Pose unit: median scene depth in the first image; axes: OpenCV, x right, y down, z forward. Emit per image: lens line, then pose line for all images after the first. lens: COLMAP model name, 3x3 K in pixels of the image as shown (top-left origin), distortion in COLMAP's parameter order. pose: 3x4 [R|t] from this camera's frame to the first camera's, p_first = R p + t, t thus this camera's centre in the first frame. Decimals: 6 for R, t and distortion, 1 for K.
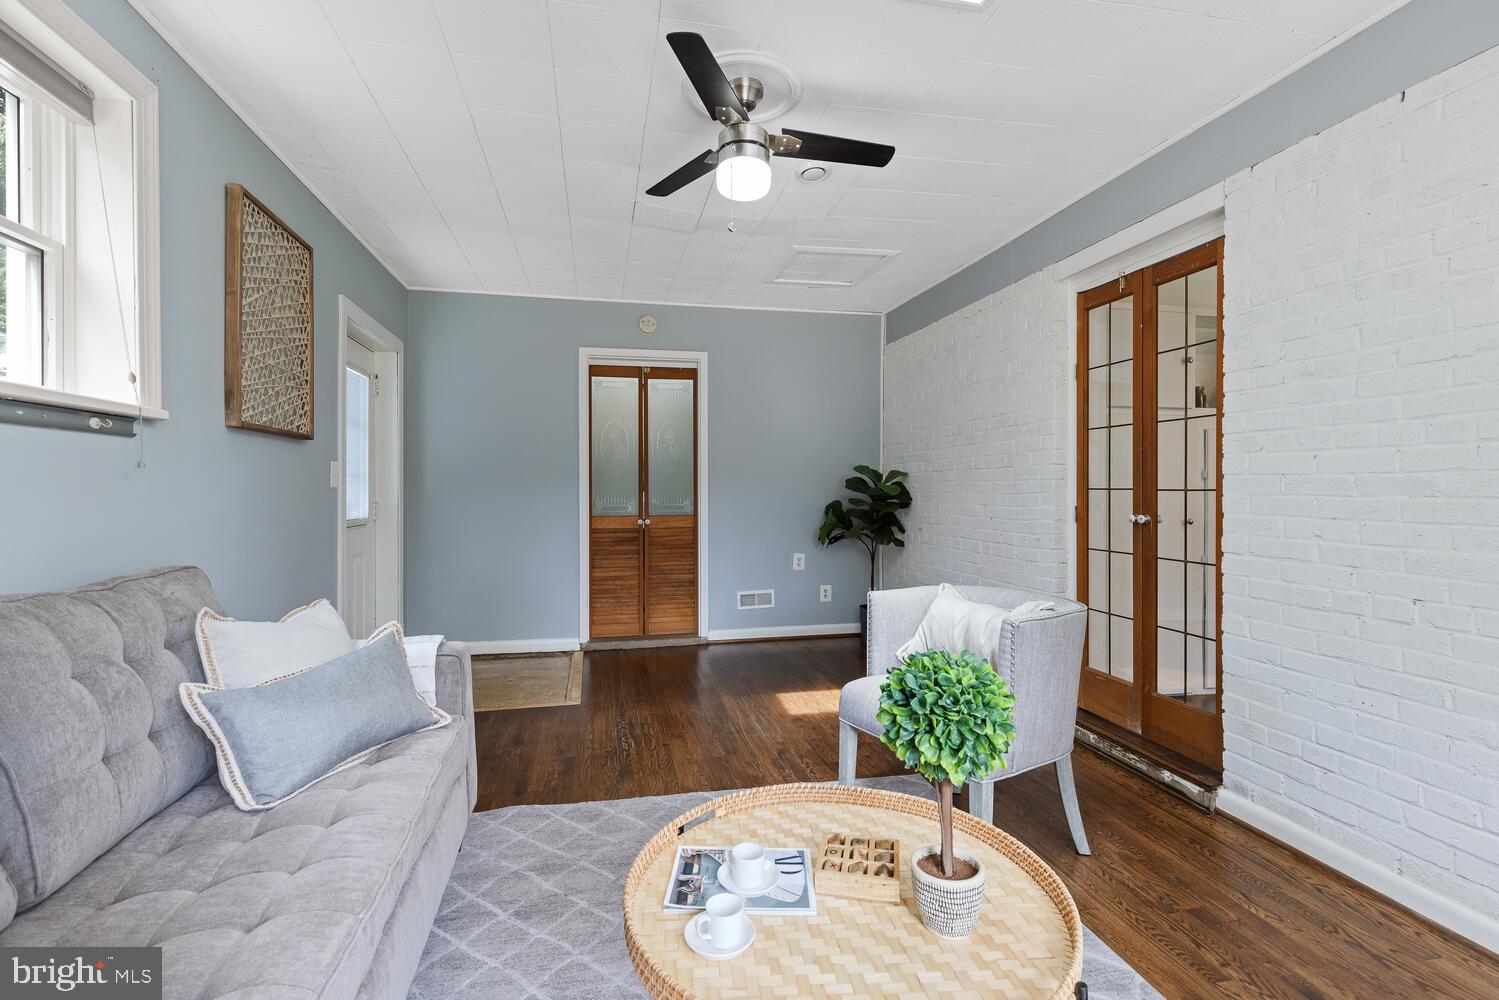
lens RADIAL K [[669.2, 0, 742.6], [0, 669.2, 508.8], [0, 0, 1]] dist [0.004170, -0.000083]
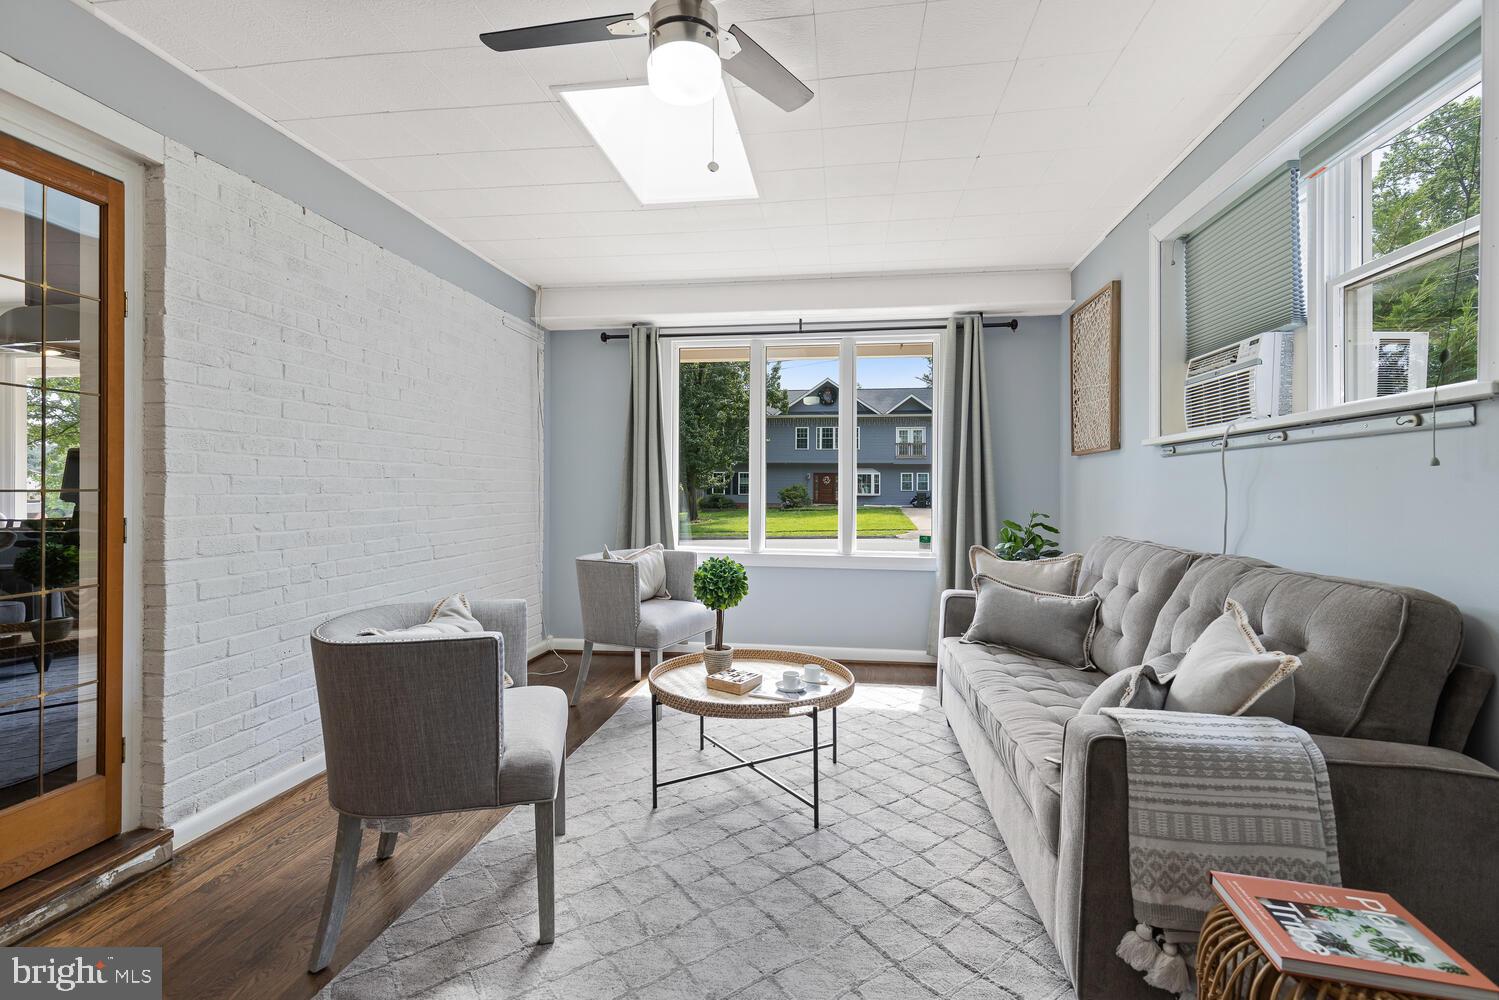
lens RADIAL K [[675.8, 0, 742.0], [0, 675.8, 486.1], [0, 0, 1]] dist [0.012087, -0.003194]
pose [[-0.933698, -0.001815, 0.358058, -0.291402], [0.006538, 0.999734, 0.022118, -0.043859], [-0.358002, 0.022993, -0.933438, 1.500502]]
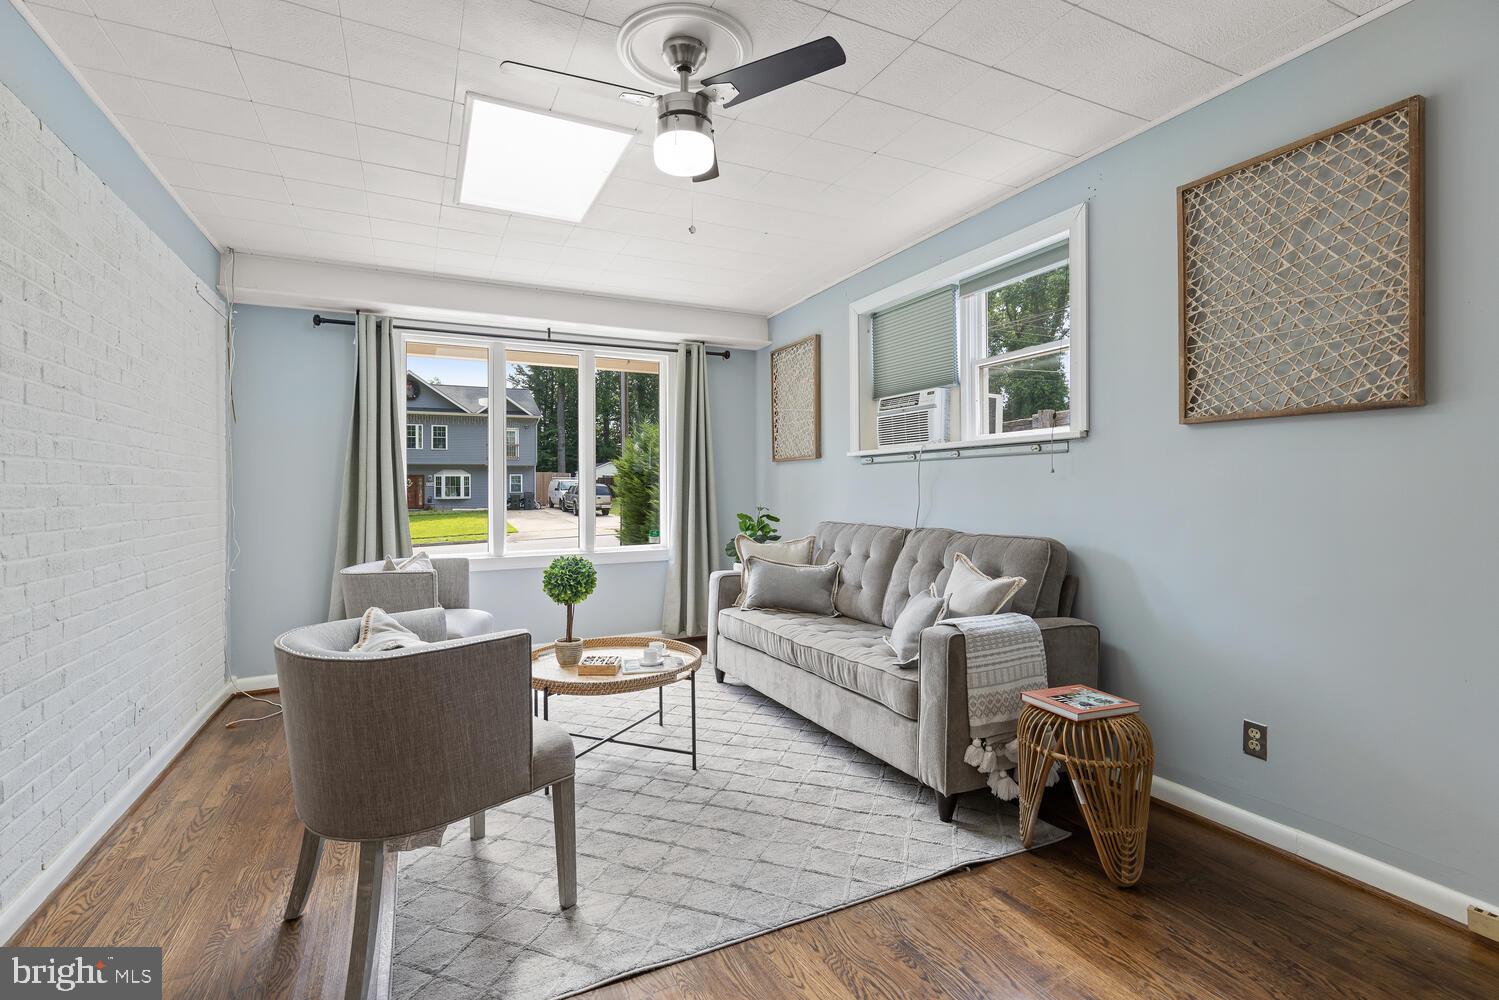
lens RADIAL K [[675.8, 0, 742.0], [0, 675.8, 486.1], [0, 0, 1]] dist [0.012087, -0.003194]
pose [[-0.973100, 0.010803, -0.230132, 0.125029], [0.005549, 0.999709, 0.023466, -0.051252], [0.230318, 0.021558, -0.972877, 1.709902]]
